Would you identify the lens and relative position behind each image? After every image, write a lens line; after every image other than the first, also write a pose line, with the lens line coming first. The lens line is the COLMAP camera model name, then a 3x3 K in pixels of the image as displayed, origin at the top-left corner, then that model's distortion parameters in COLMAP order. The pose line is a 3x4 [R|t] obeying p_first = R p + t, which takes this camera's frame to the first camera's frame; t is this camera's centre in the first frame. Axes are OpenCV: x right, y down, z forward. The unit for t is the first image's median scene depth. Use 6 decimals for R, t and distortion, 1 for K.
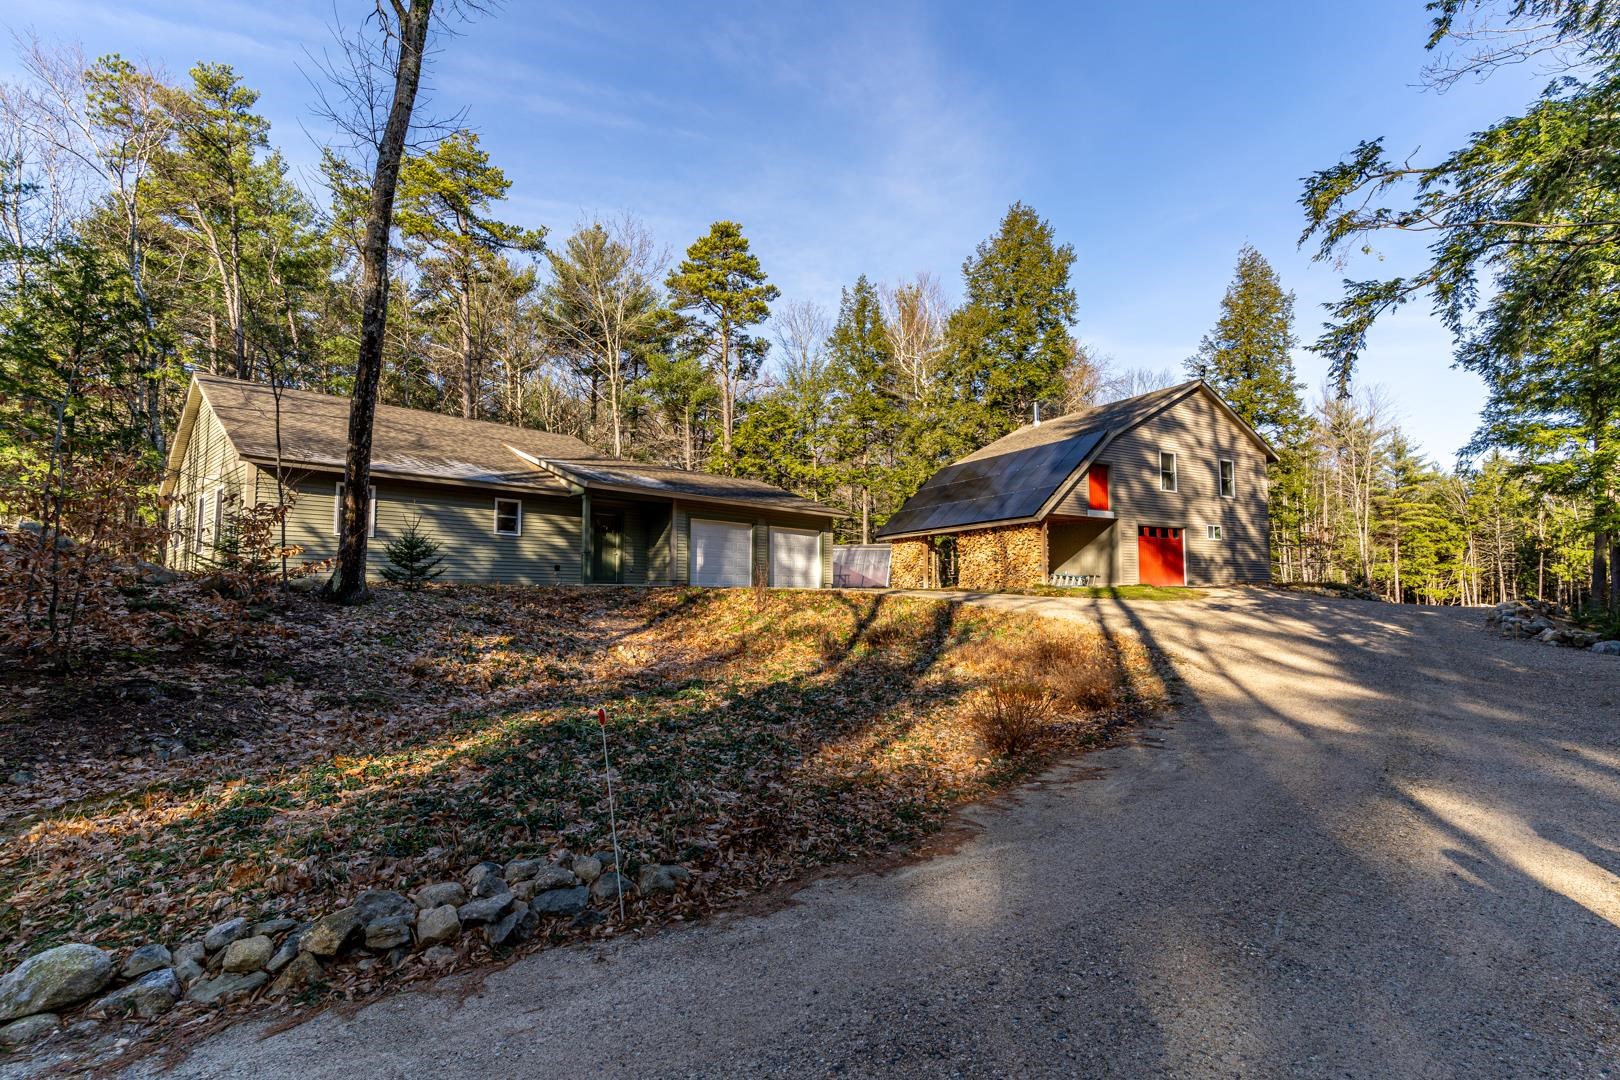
lens RADIAL K [[698.8, 0, 809.9], [0, 698.8, 538.9], [0, 0, 1]] dist [-0.005162, -0.000535]
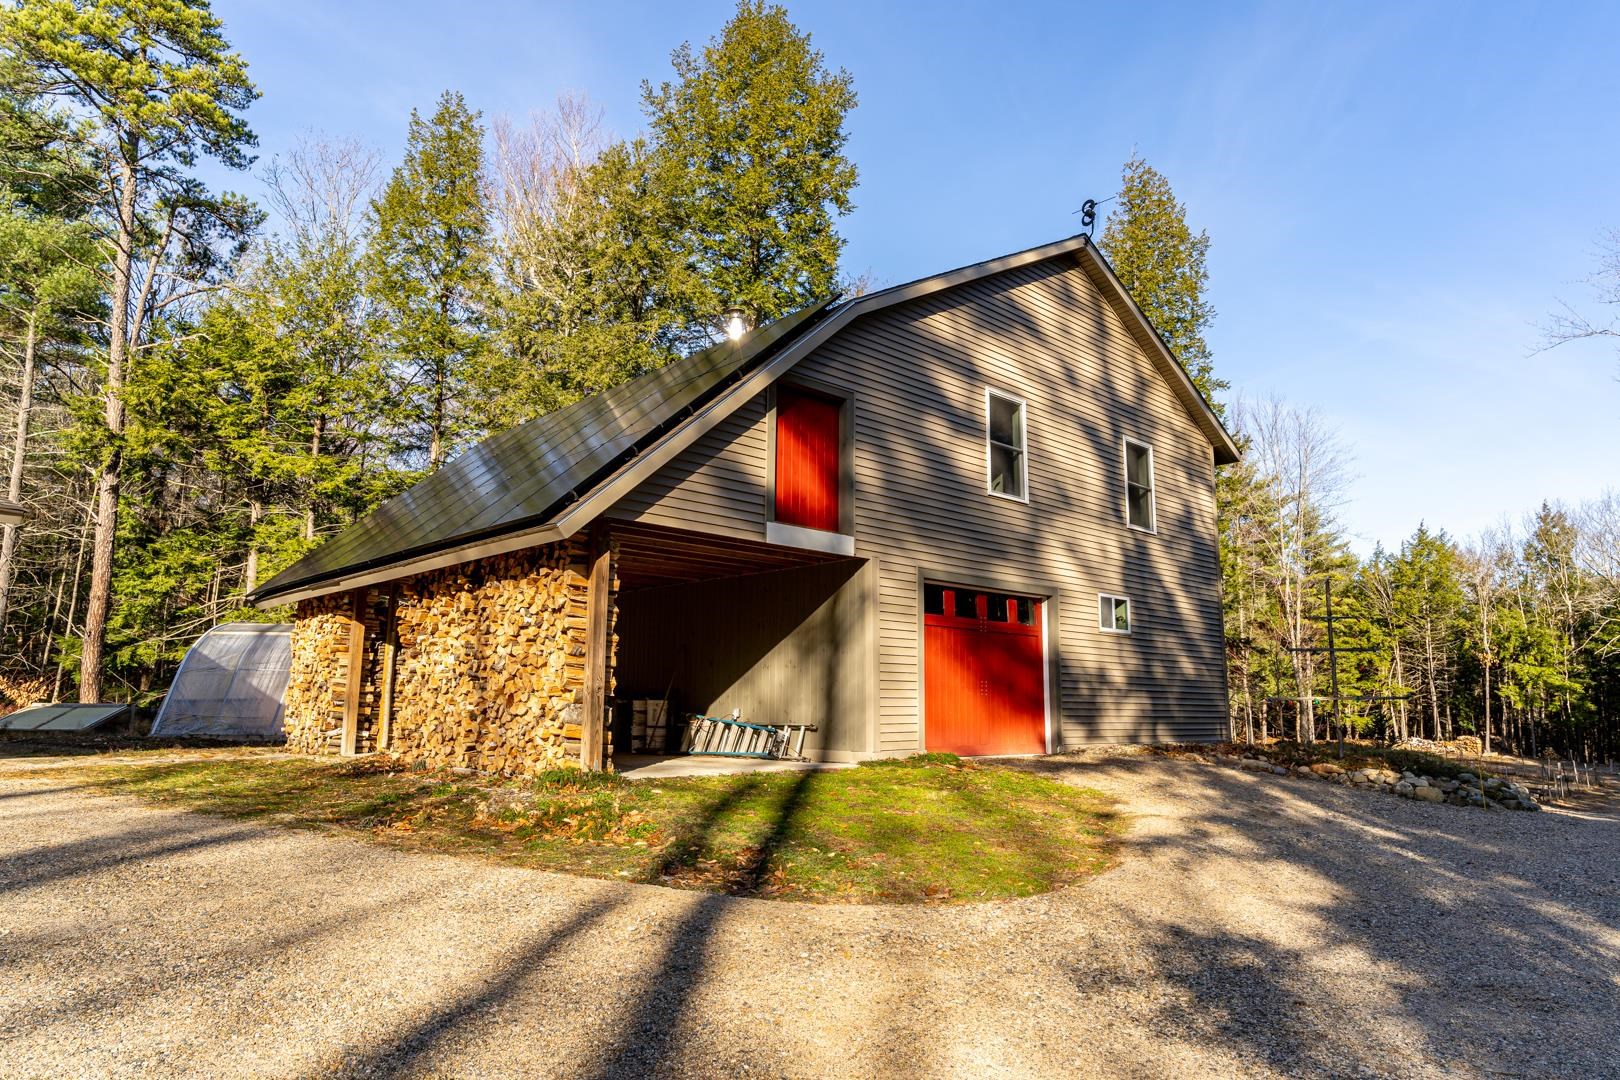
lens RADIAL K [[1027.7, 0, 809.6], [0, 1027.7, 539.0], [0, 0, 1]] dist [0.048264, 0.002849]
pose [[0.963078, 0.043525, 0.265679, 0.251083], [-0.018757, 0.995295, -0.095063, 0.011318], [-0.268567, 0.086570, 0.959363, 0.461803]]
